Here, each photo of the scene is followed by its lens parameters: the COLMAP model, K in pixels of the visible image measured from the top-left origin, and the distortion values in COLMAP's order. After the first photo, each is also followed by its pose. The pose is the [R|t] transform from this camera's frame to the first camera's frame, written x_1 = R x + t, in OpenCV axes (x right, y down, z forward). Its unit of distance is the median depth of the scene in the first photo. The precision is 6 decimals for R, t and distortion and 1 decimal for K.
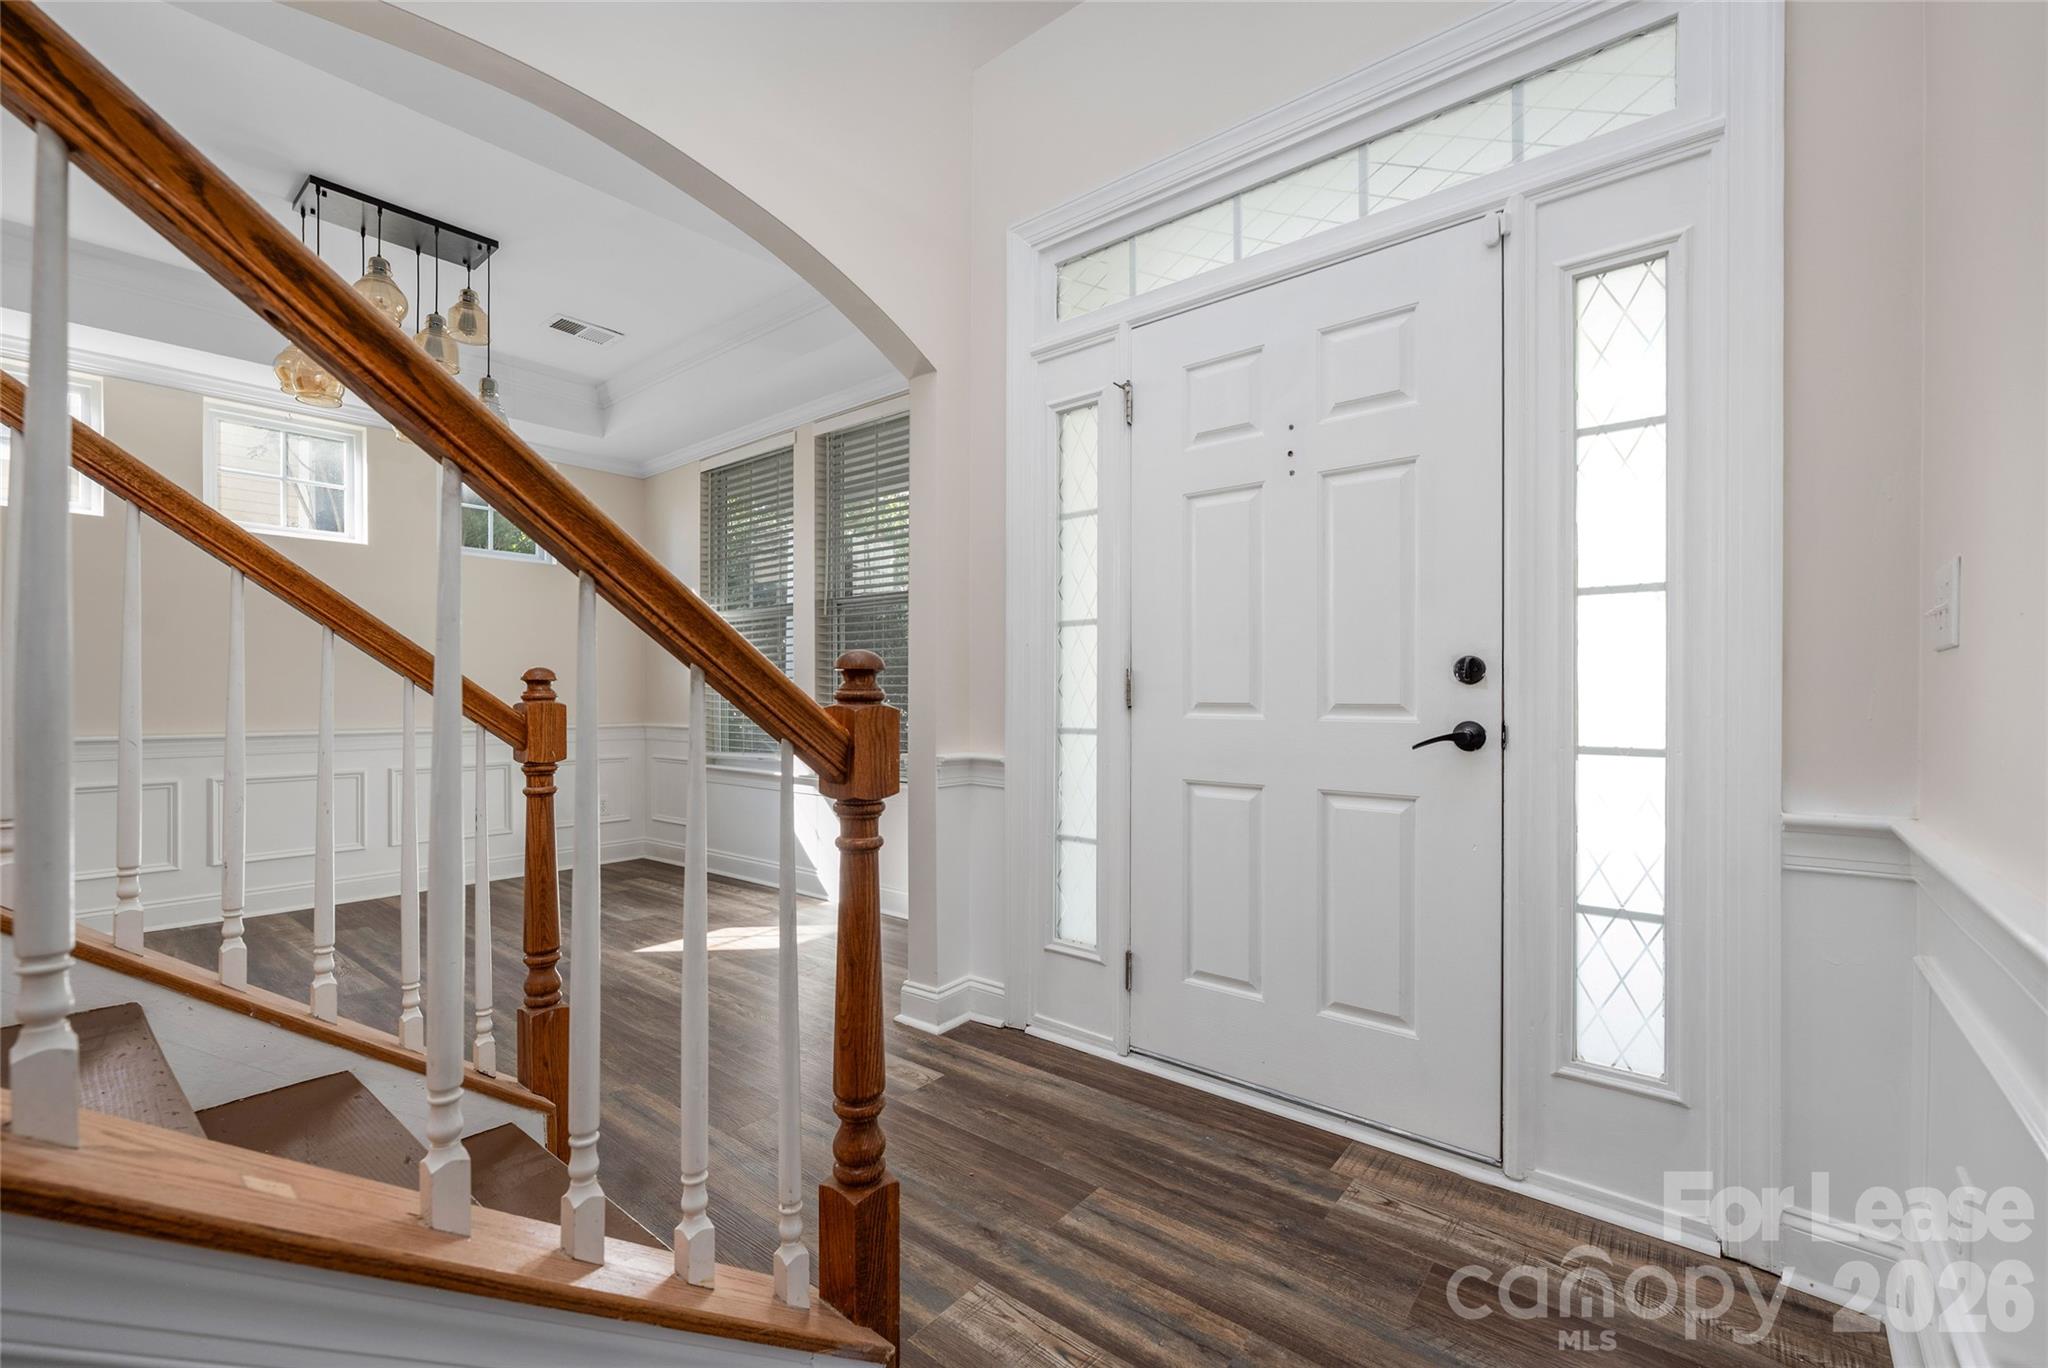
lens RADIAL K [[848.8, 0, 1021.6], [0, 848.8, 686.6], [0, 0, 1]] dist [-0.000408, 0.000045]
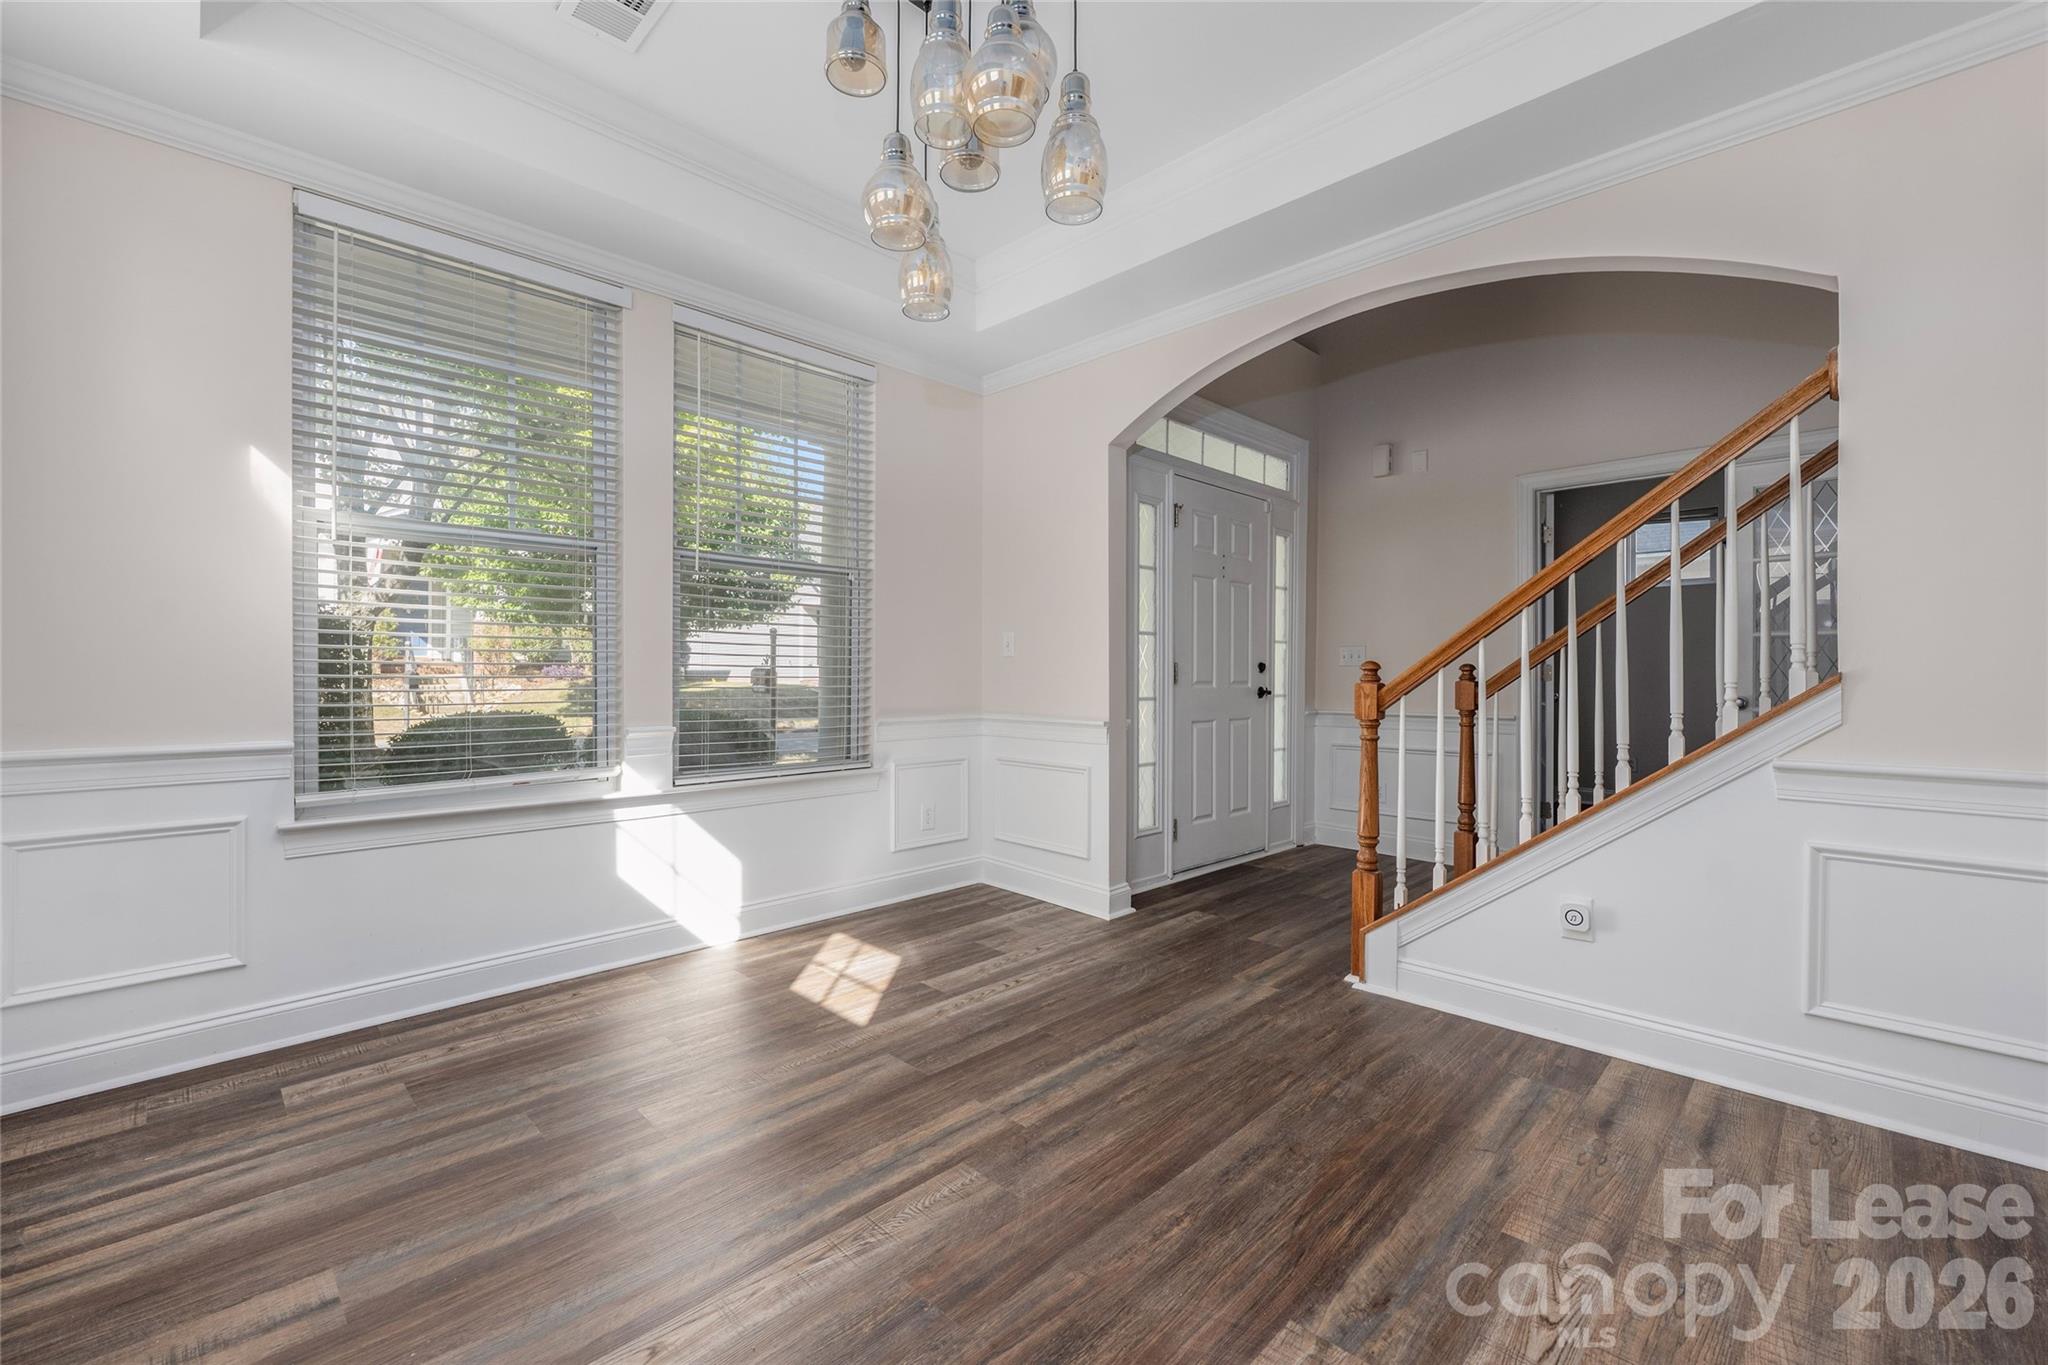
lens RADIAL K [[840.3, 0, 1024.0], [0, 840.3, 682.5], [0, 0, 1]] dist [-0.004482, -0.000050]
pose [[0.099495, -0.001333, 0.995037, -1.675686], [-0.006076, 0.999980, 0.001947, 0.021586], [-0.995019, -0.006240, 0.099485, 1.143684]]
